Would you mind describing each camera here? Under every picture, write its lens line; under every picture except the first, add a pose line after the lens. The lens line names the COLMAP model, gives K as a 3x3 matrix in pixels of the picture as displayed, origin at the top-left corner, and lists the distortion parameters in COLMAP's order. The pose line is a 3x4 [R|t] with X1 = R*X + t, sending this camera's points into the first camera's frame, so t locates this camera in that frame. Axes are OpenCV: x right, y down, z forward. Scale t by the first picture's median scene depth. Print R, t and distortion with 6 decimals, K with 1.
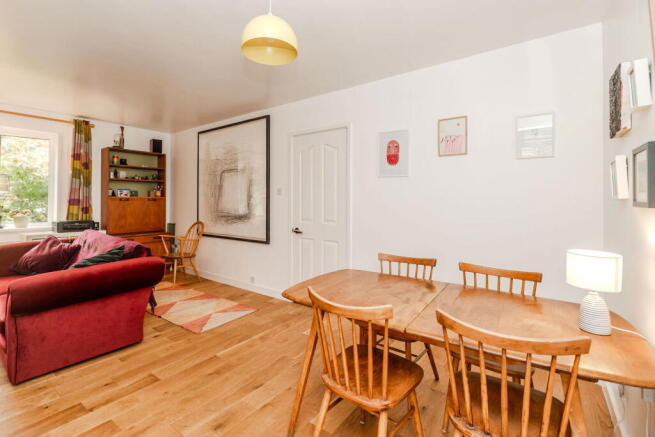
lens RADIAL K [[295.5, 0, 333.6], [0, 295.5, 209.0], [0, 0, 1]] dist [-0.002521, 0.000676]
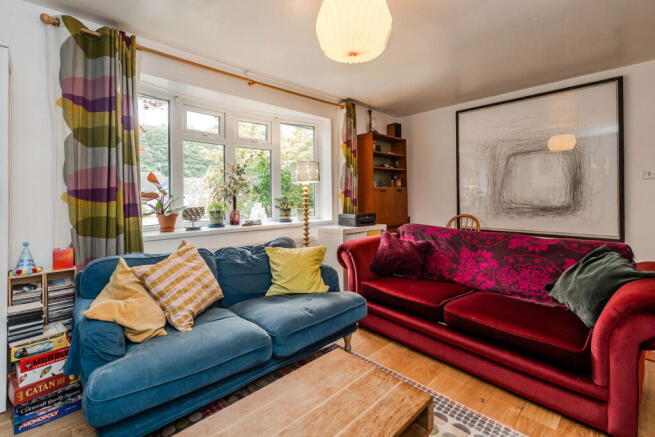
lens RADIAL K [[295.5, 0, 333.5], [0, 295.5, 196.2], [0, 0, 1]] dist [-0.002521, 0.000676]
pose [[0.983751, -0.014396, -0.178959, -1.096273], [0.010811, 0.999721, -0.020993, 0.005297], [0.179212, 0.018717, 0.983632, 0.145771]]
